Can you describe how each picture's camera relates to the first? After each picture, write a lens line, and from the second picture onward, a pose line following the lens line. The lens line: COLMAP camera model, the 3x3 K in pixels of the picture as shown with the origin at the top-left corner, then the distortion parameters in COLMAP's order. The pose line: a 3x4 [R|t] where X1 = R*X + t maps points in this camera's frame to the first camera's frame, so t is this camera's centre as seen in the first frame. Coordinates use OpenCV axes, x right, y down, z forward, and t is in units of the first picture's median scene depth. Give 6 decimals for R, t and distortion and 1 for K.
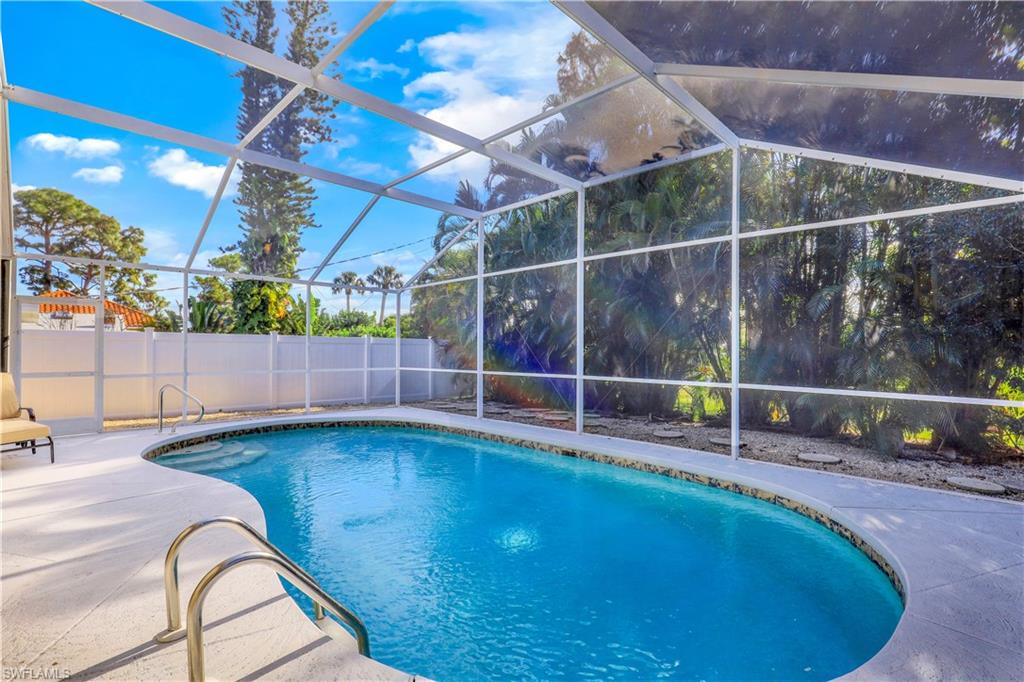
lens RADIAL K [[476.0, 0, 529.4], [0, 476.0, 339.4], [0, 0, 1]] dist [-0.022654, 0.000257]
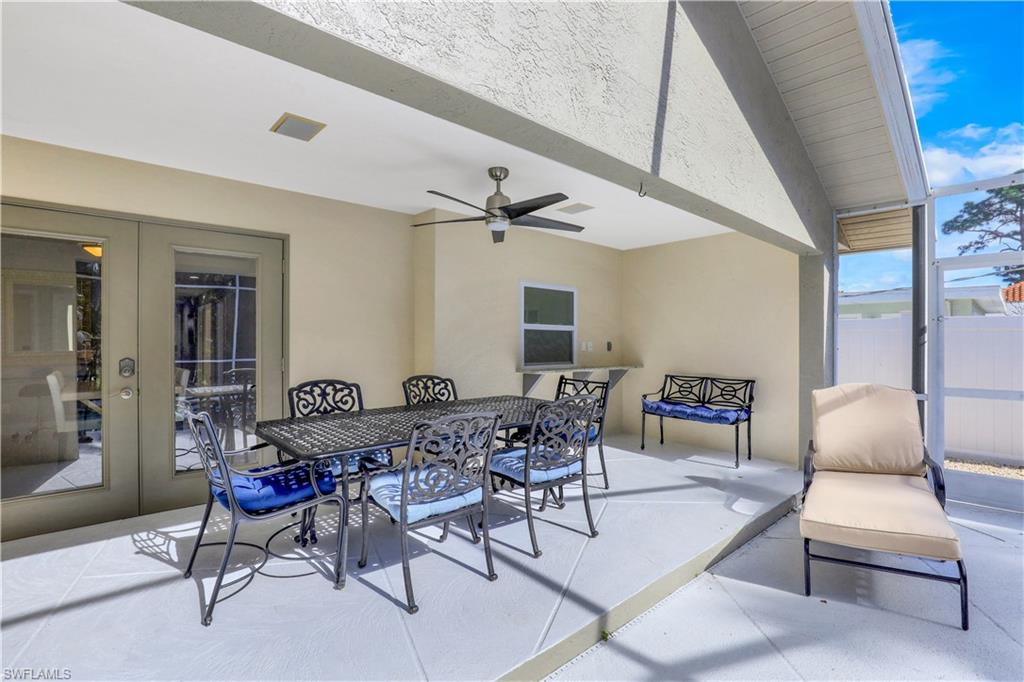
lens RADIAL K [[476.0, 0, 529.4], [0, 476.0, 339.4], [0, 0, 1]] dist [-0.022654, 0.000257]
pose [[-0.057092, -0.006695, -0.998346, -0.328084], [0.017499, 0.999817, -0.007705, 0.004743], [0.998216, -0.017910, -0.056964, 0.353038]]
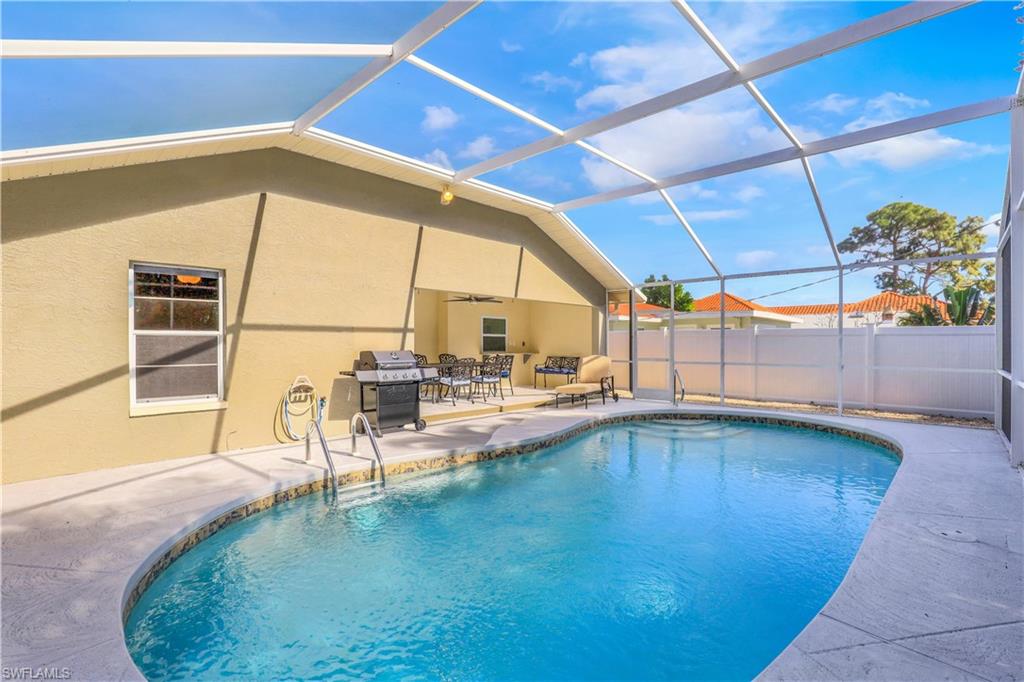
lens RADIAL K [[476.0, 0, 529.4], [0, 476.0, 339.4], [0, 0, 1]] dist [-0.022654, 0.000257]
pose [[0.018938, -0.012122, -0.999747, 0.396345], [0.020086, 0.999729, -0.011741, 0.014836], [0.999619, -0.019858, 0.019176, 0.414745]]
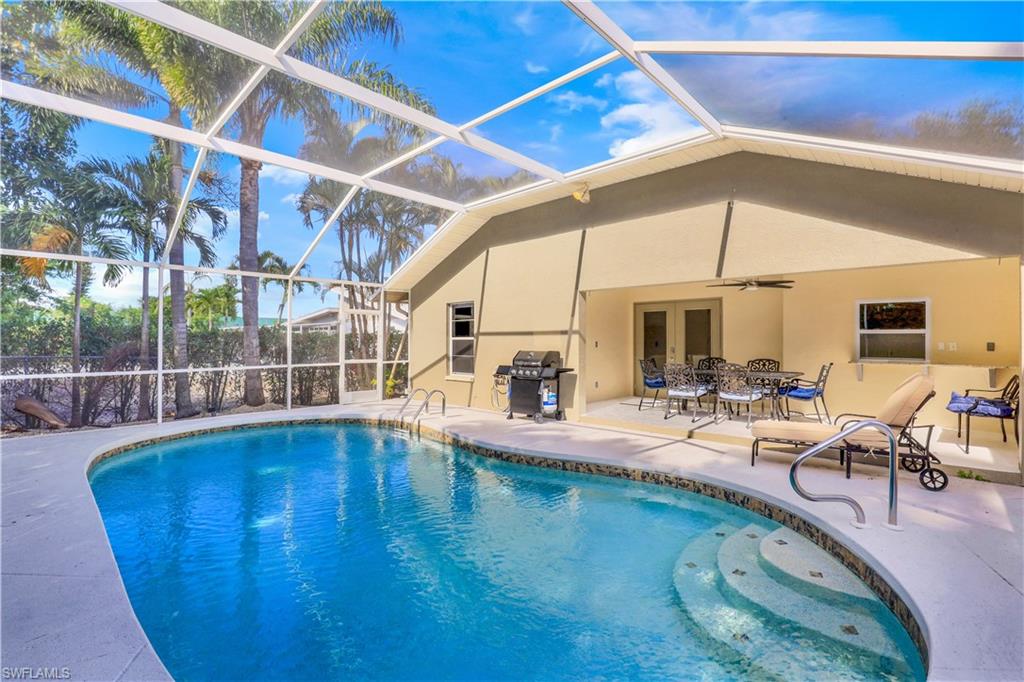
lens RADIAL K [[476.0, 0, 529.4], [0, 476.0, 339.4], [0, 0, 1]] dist [-0.022654, 0.000257]
pose [[-0.999320, -0.005465, -0.036472, -0.296844], [-0.004519, 0.999652, -0.025973, 0.021094], [0.036601, -0.025790, -0.998997, 1.075485]]
